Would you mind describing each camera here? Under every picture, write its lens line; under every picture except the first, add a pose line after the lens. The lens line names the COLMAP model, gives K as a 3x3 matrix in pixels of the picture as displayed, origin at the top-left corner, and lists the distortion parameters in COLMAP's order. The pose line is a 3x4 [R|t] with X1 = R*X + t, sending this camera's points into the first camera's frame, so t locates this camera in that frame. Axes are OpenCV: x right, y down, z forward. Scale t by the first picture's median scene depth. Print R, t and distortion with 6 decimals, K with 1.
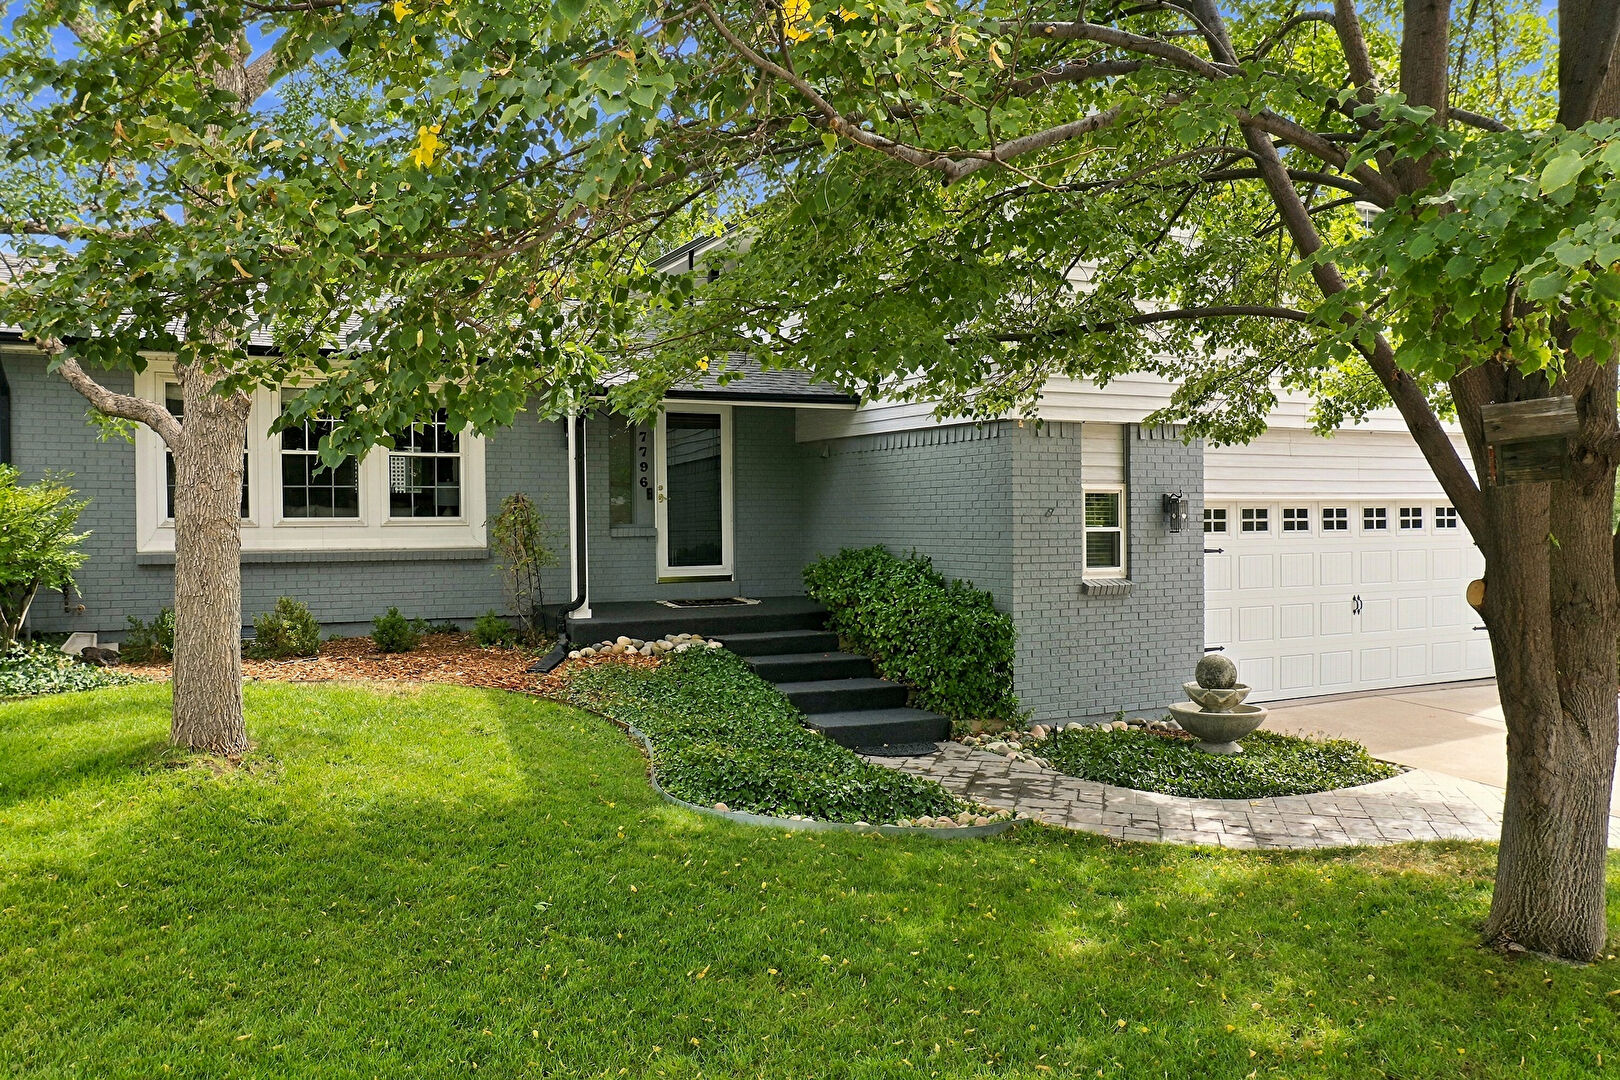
lens RADIAL K [[1312.0, 0, 812.4], [0, 1312.0, 548.5], [0, 0, 1]] dist [0.001753, 0.000376]
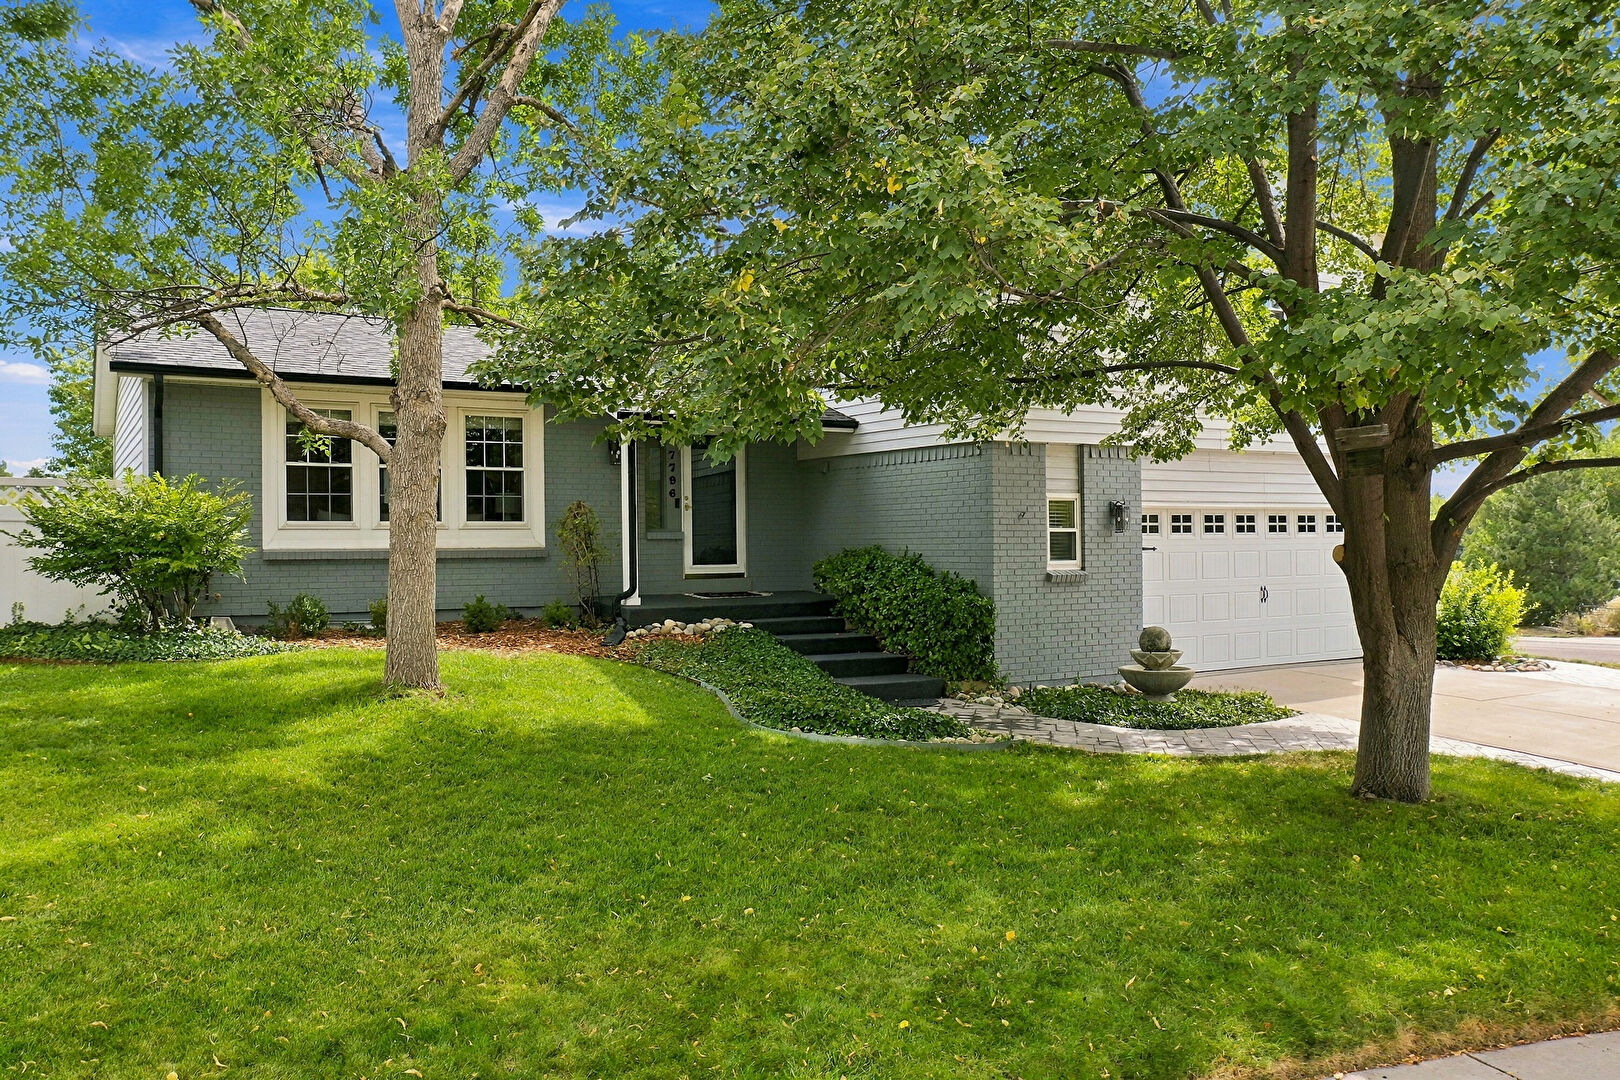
lens RADIAL K [[1300.2, 0, 810.0], [0, 1300.2, 540.0], [0, 0, 1]] dist [-0.000100, -0.000291]
pose [[0.998359, -0.000748, 0.057264, -0.094677], [0.002137, 0.999705, -0.024192, 0.026325], [-0.057229, 0.024275, 0.998066, -0.230025]]
